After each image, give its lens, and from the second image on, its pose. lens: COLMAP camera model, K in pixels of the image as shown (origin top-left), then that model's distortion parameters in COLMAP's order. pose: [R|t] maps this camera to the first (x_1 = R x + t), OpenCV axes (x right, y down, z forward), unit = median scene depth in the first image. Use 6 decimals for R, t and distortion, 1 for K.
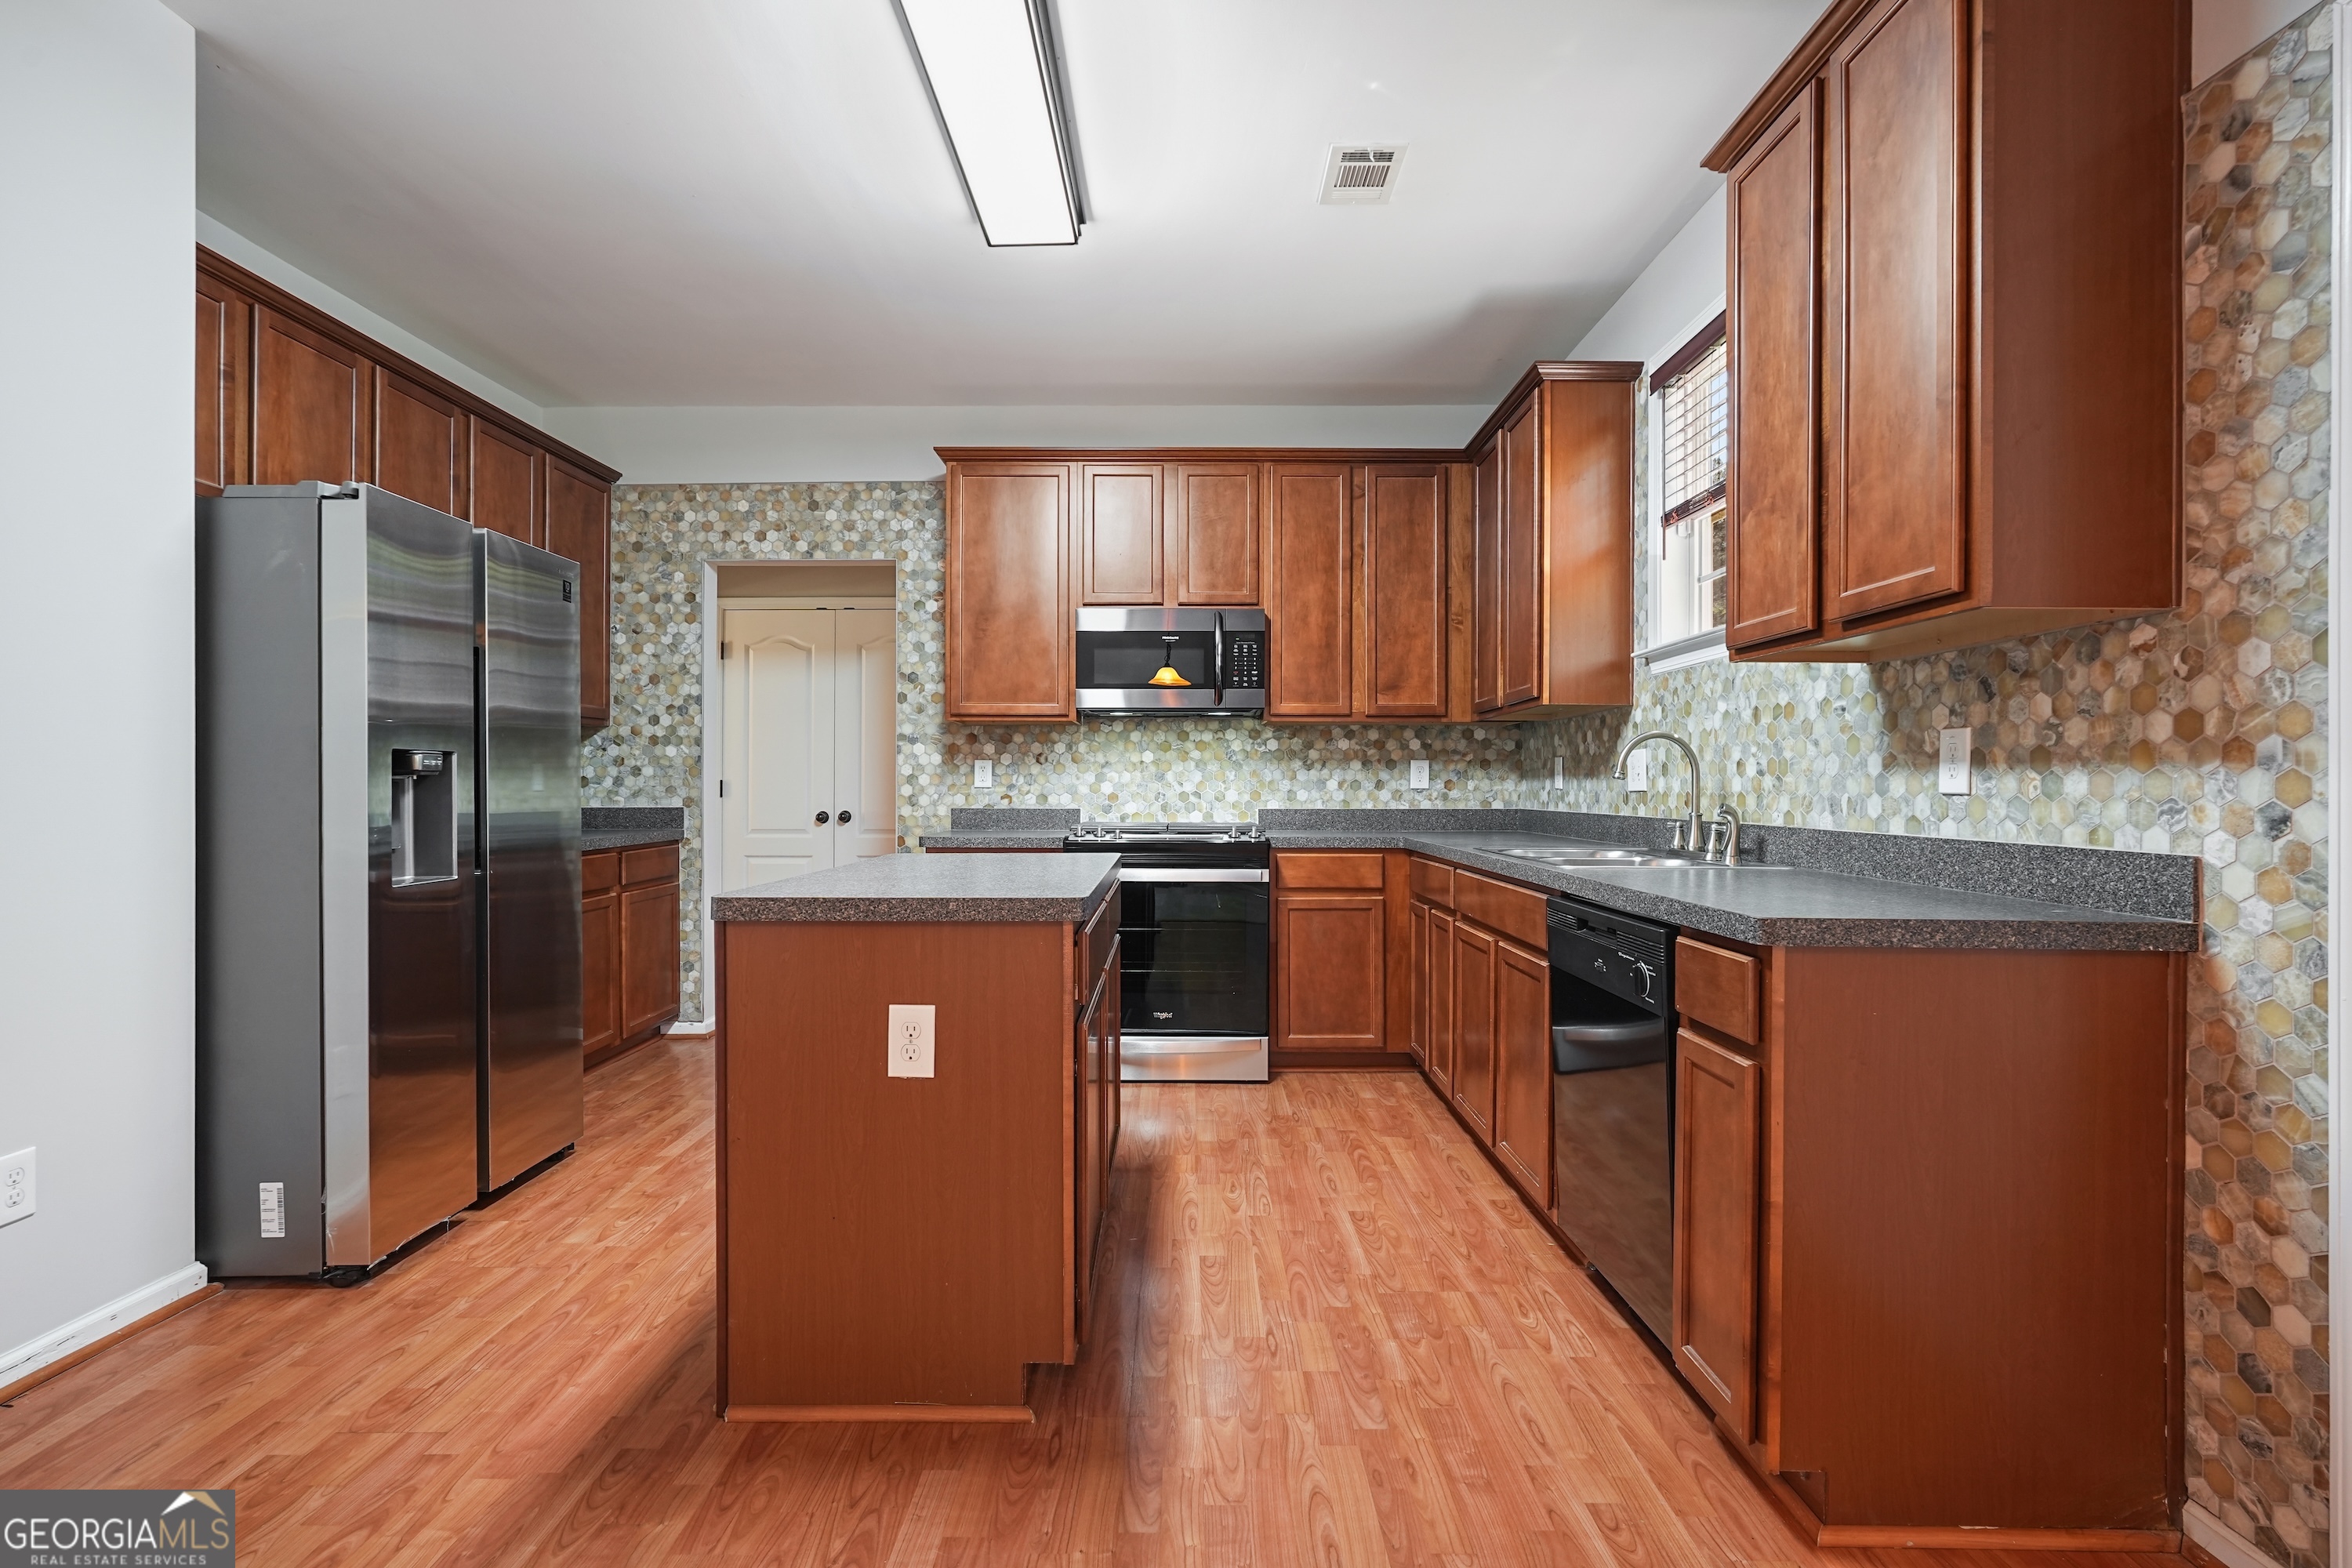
lens RADIAL K [[1132.9, 0, 1204.3], [0, 1132.9, 787.3], [0, 0, 1]] dist [-0.001547, 0.000463]
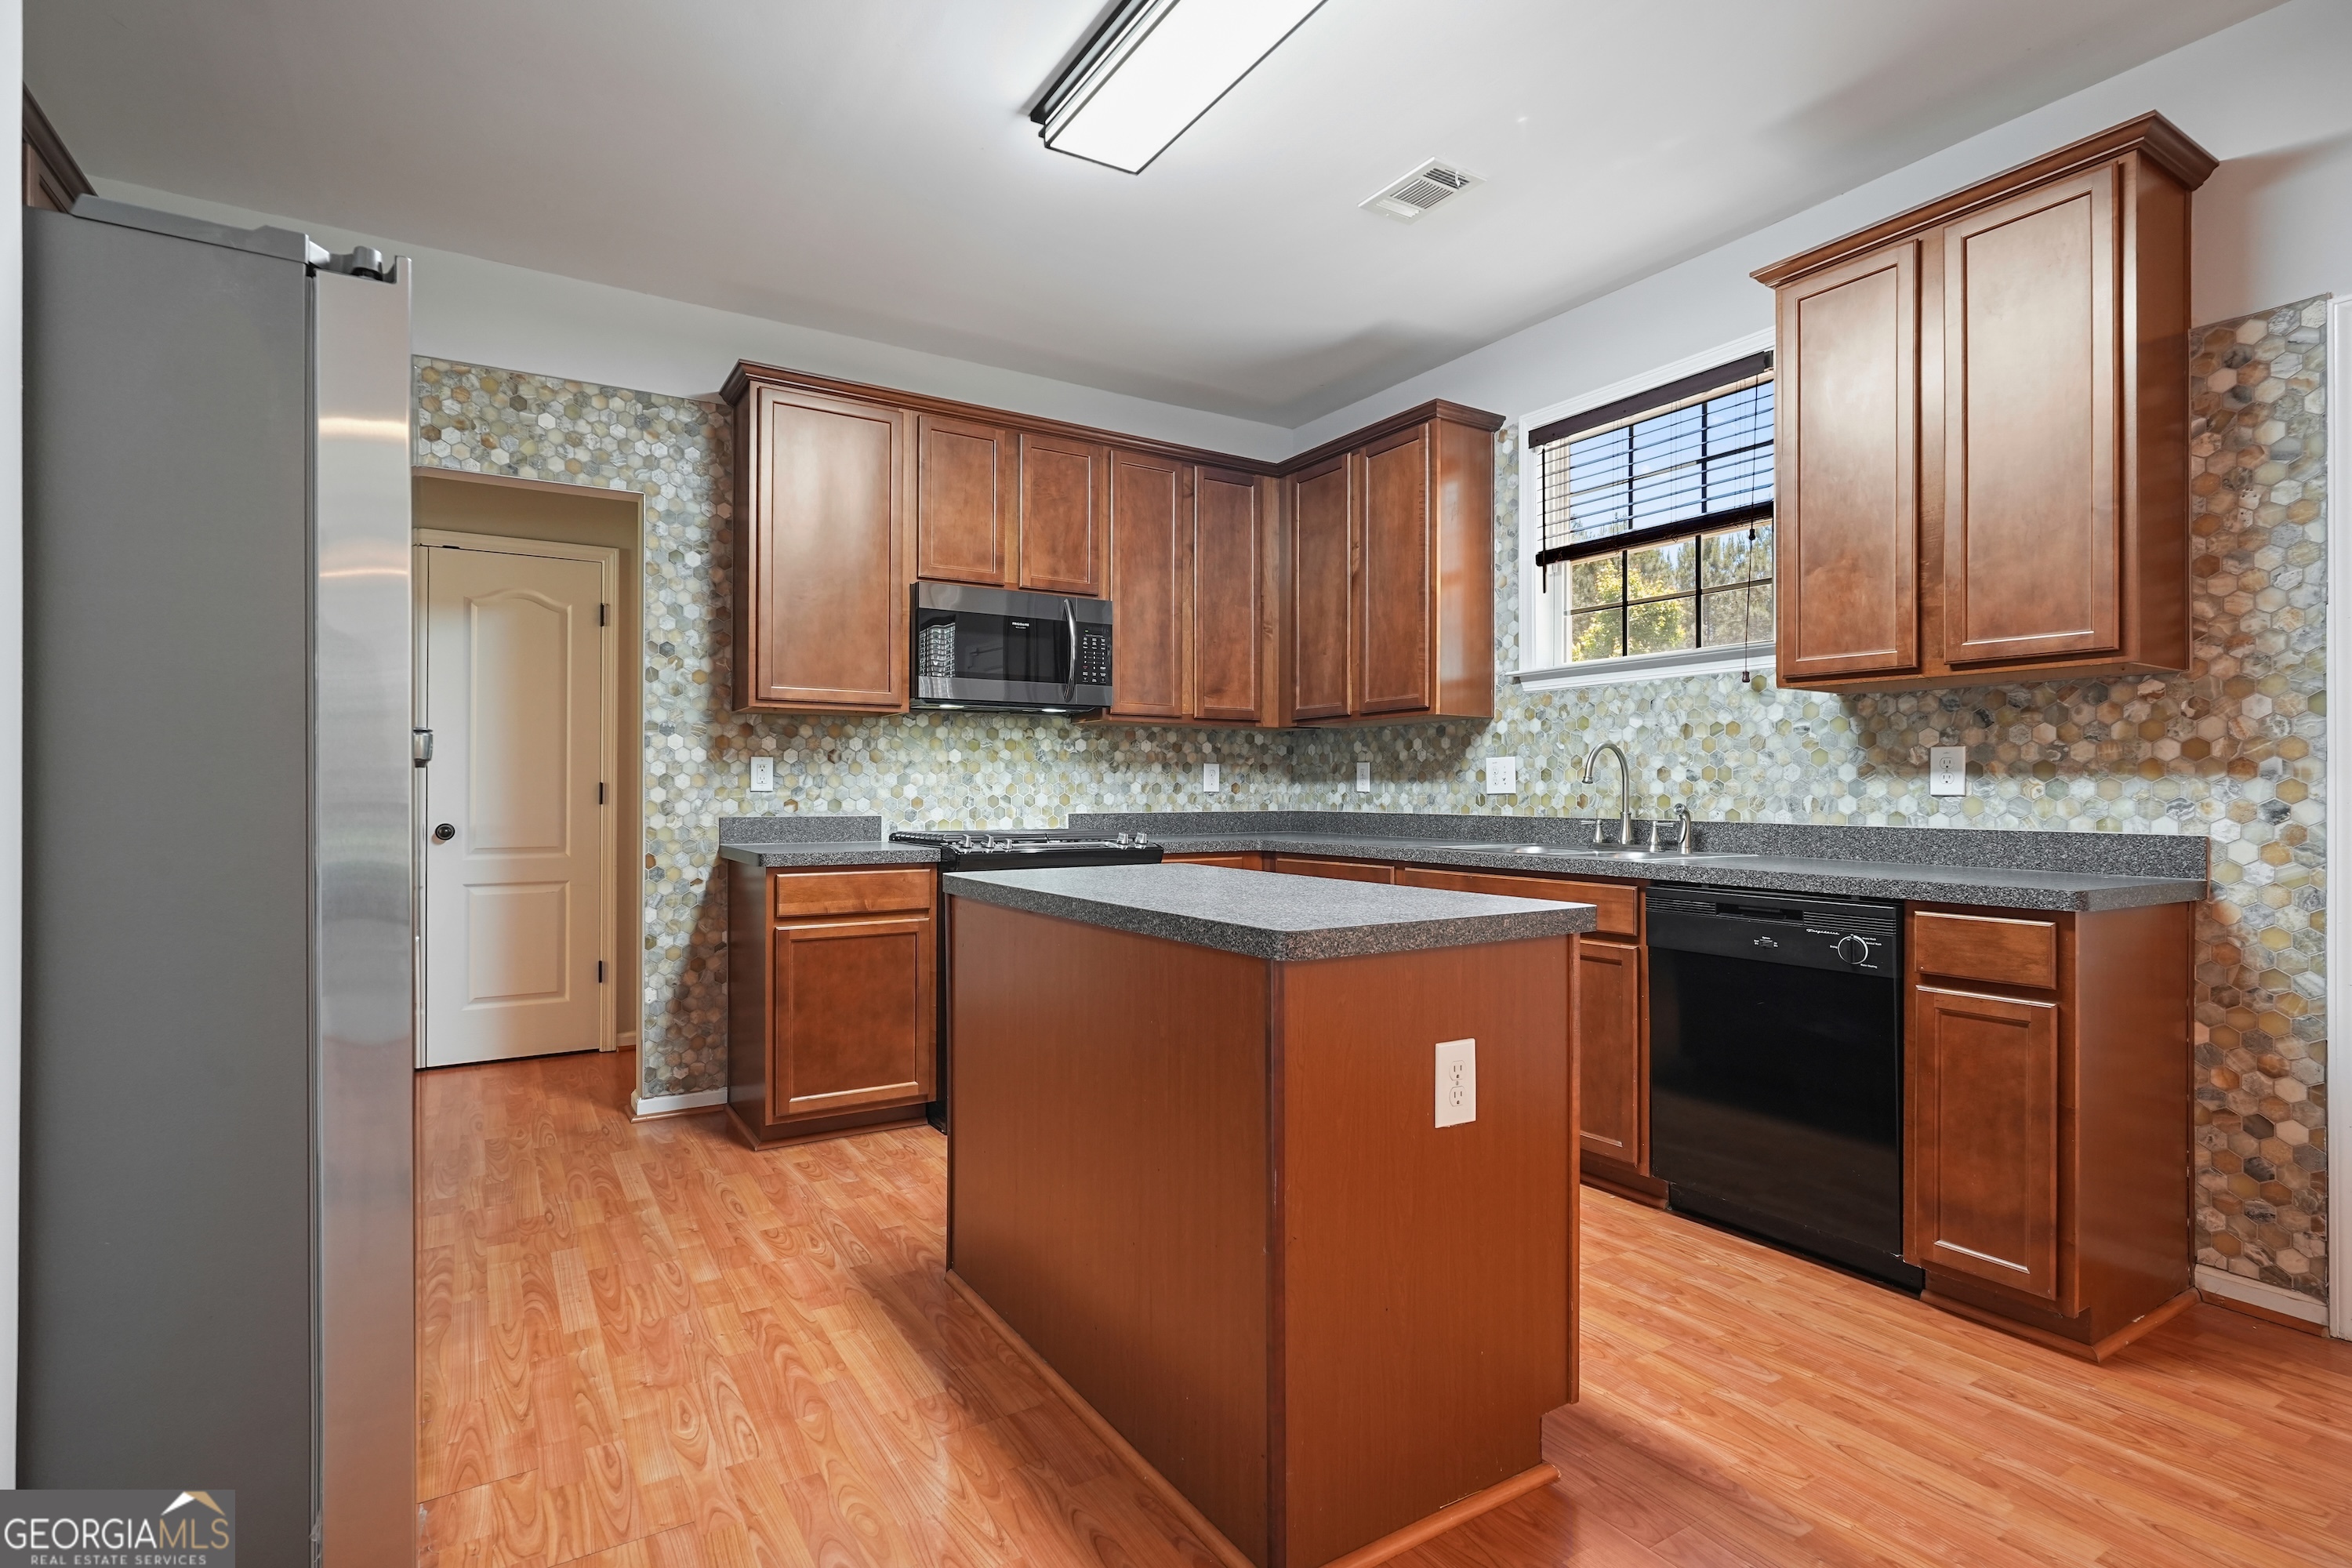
lens RADIAL K [[1132.9, 0, 1204.3], [0, 1132.9, 787.3], [0, 0, 1]] dist [-0.001547, 0.000463]
pose [[0.844004, 0.000556, 0.536337, -0.634440], [0.000720, 0.999997, -0.002169, -0.001058], [-0.536337, 0.002217, 0.844001, 0.265087]]
